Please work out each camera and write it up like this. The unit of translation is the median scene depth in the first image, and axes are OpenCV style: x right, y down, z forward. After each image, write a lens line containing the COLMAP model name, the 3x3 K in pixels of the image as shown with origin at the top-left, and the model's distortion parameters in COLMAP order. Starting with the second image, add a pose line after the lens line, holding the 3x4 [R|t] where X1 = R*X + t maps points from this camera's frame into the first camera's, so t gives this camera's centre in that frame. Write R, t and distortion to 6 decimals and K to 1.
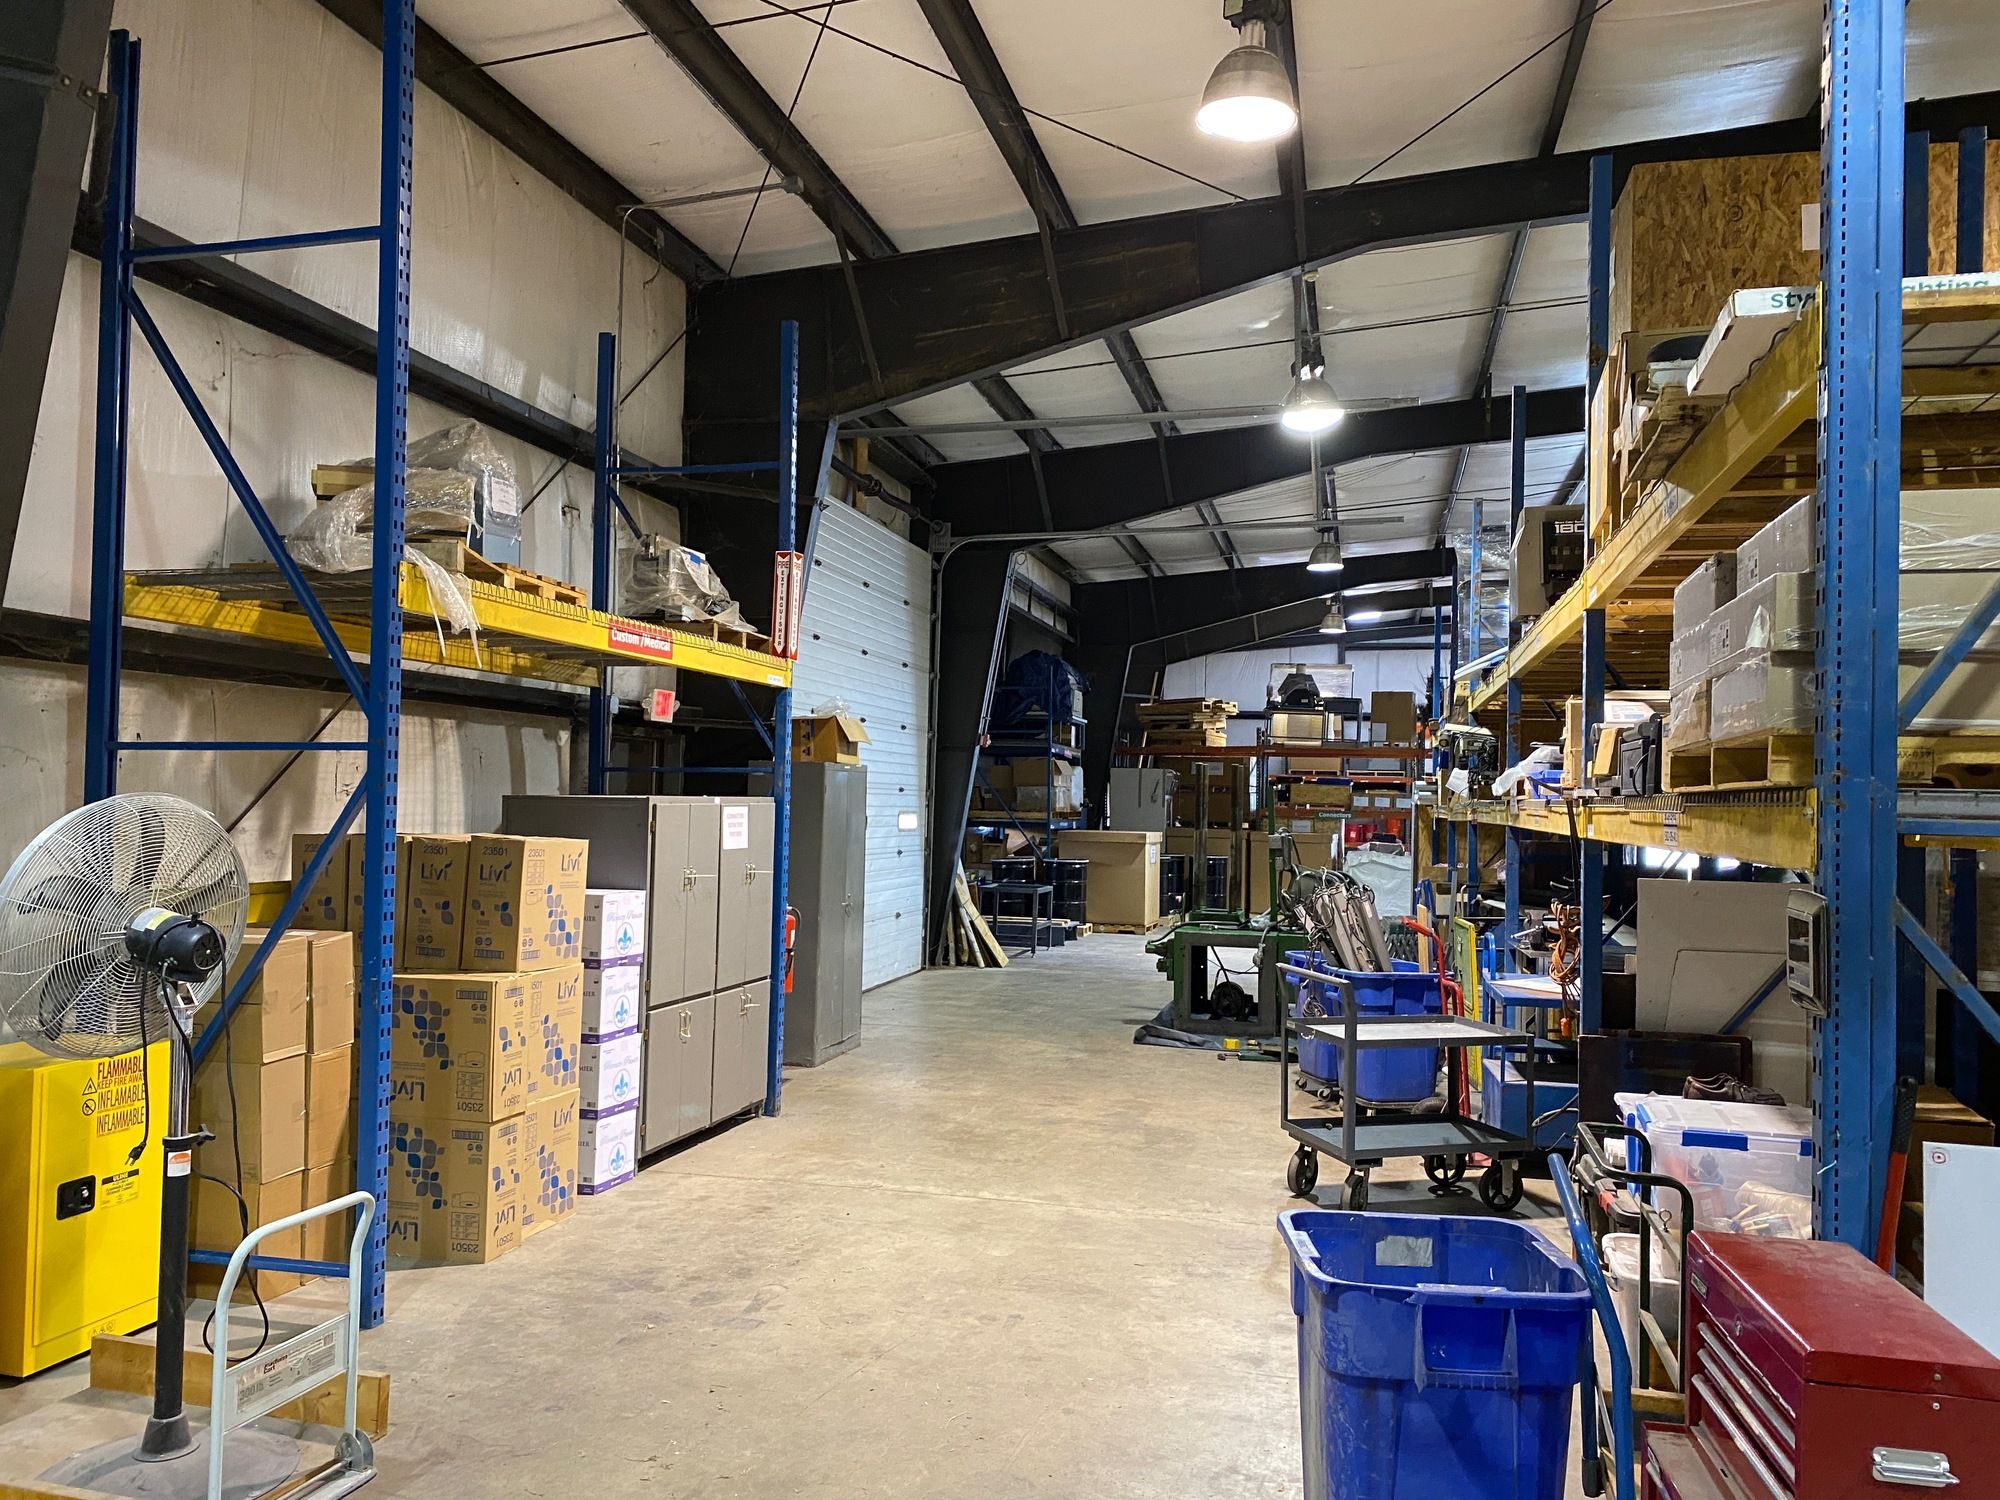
lens RADIAL K [[1533.9, 0, 1000.0], [0, 1533.9, 750.0], [0, 0, 1]] dist [0.072911, 0.002730]
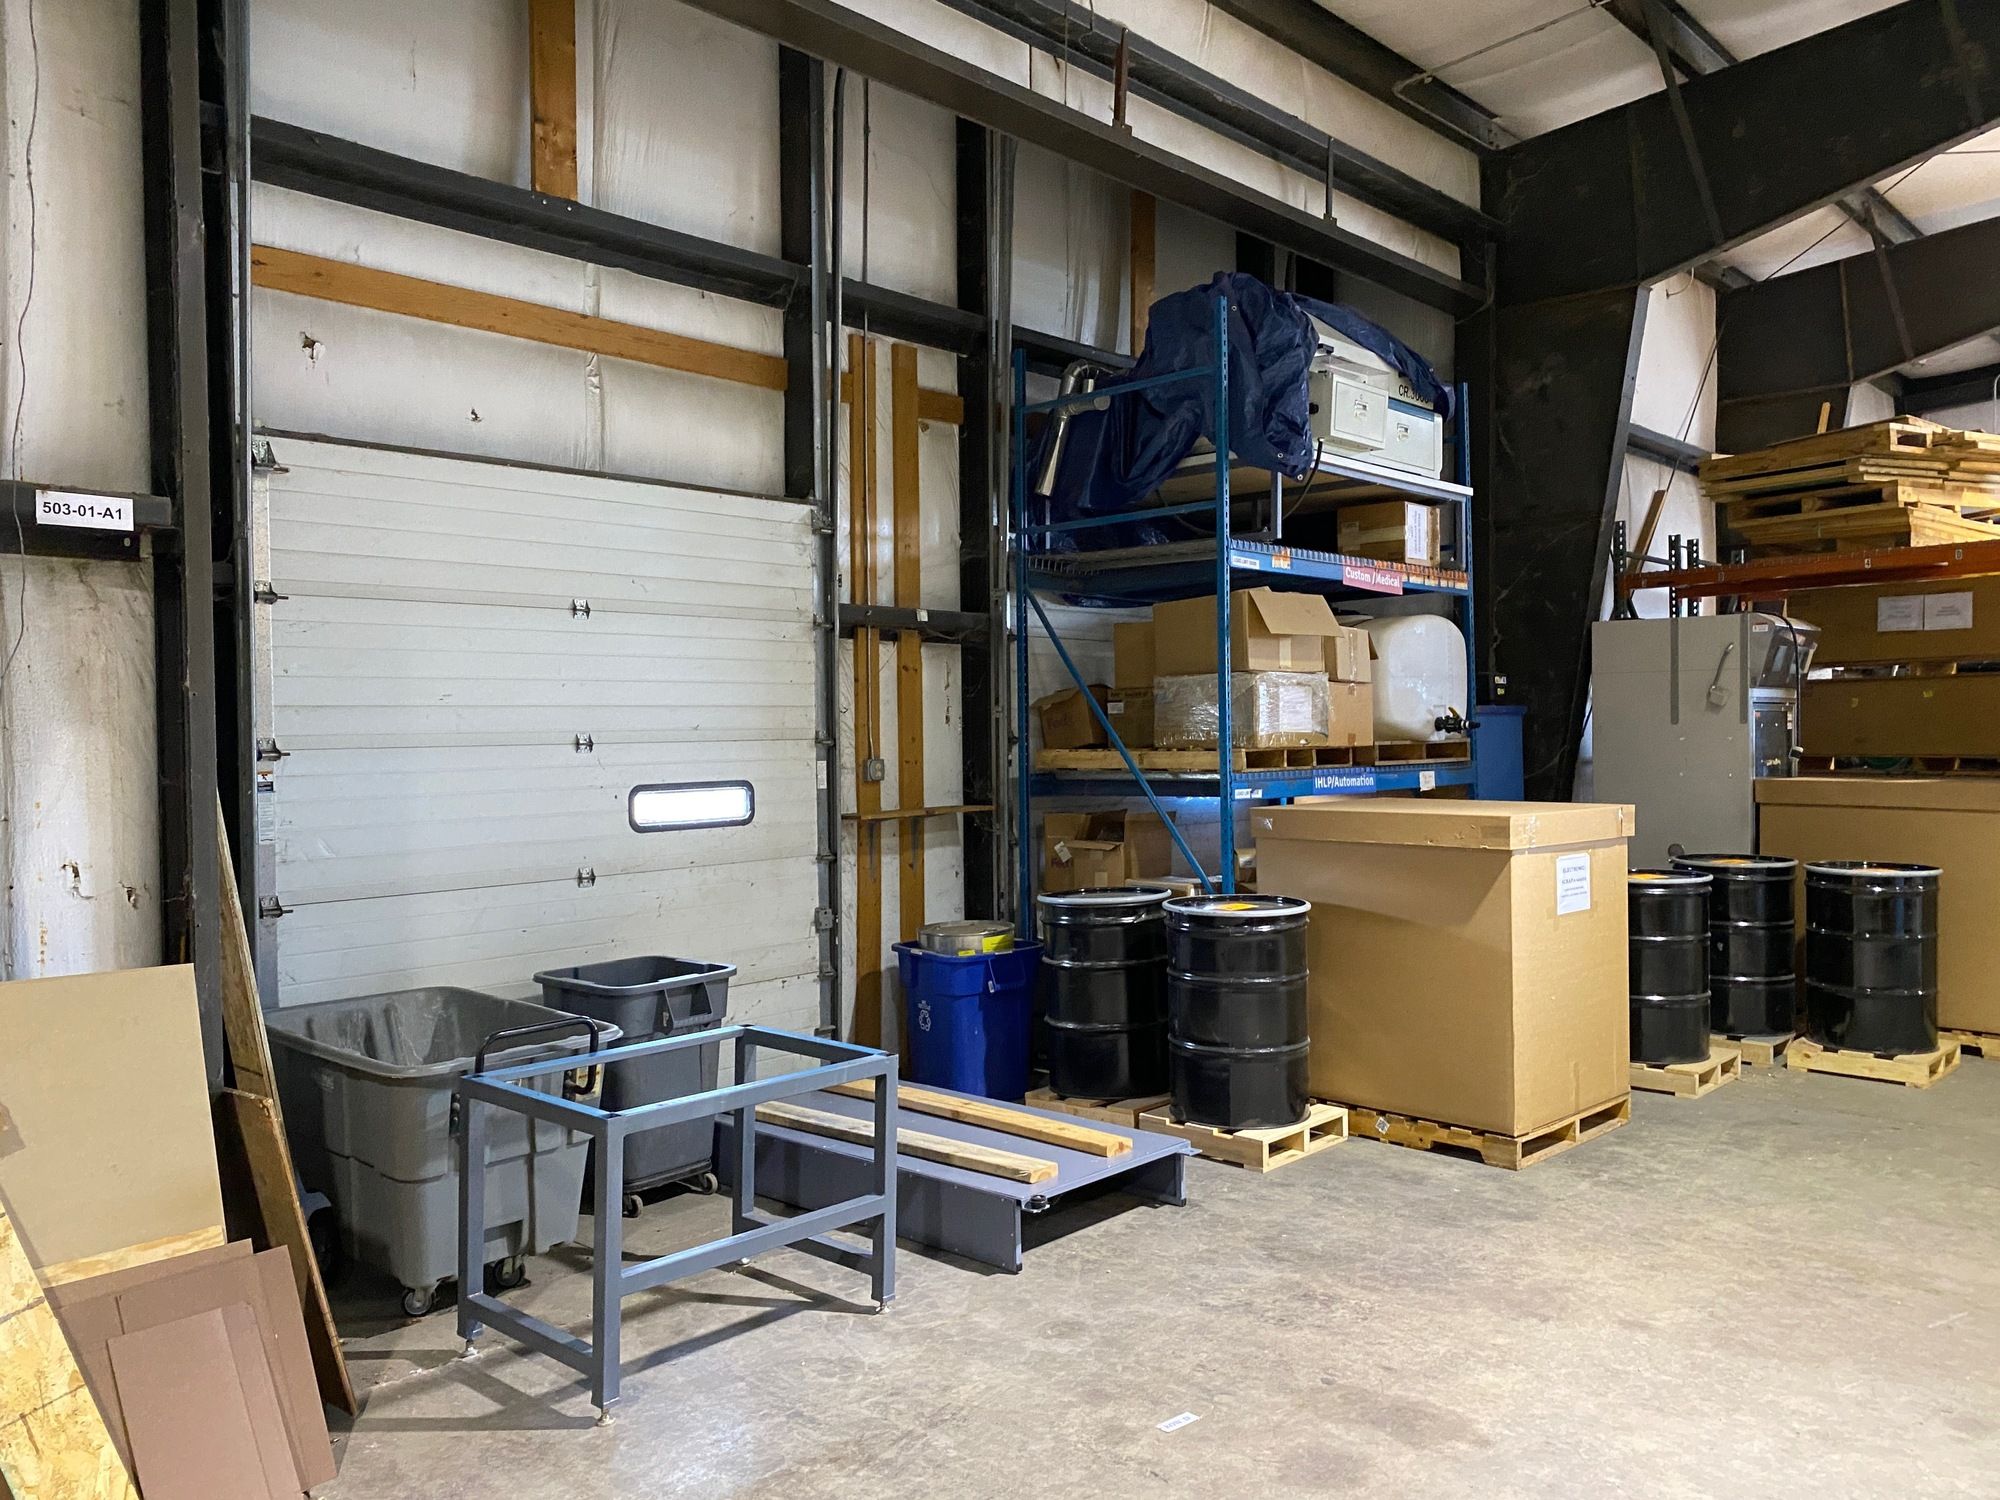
lens RADIAL K [[1533.9, 0, 1000.0], [0, 1533.9, 750.0], [0, 0, 1]] dist [0.072911, 0.002730]
pose [[0.872074, -0.006475, -0.489331, 0.133646], [0.036377, 0.998004, 0.051624, 0.018246], [0.488020, -0.062820, 0.870569, 0.595803]]
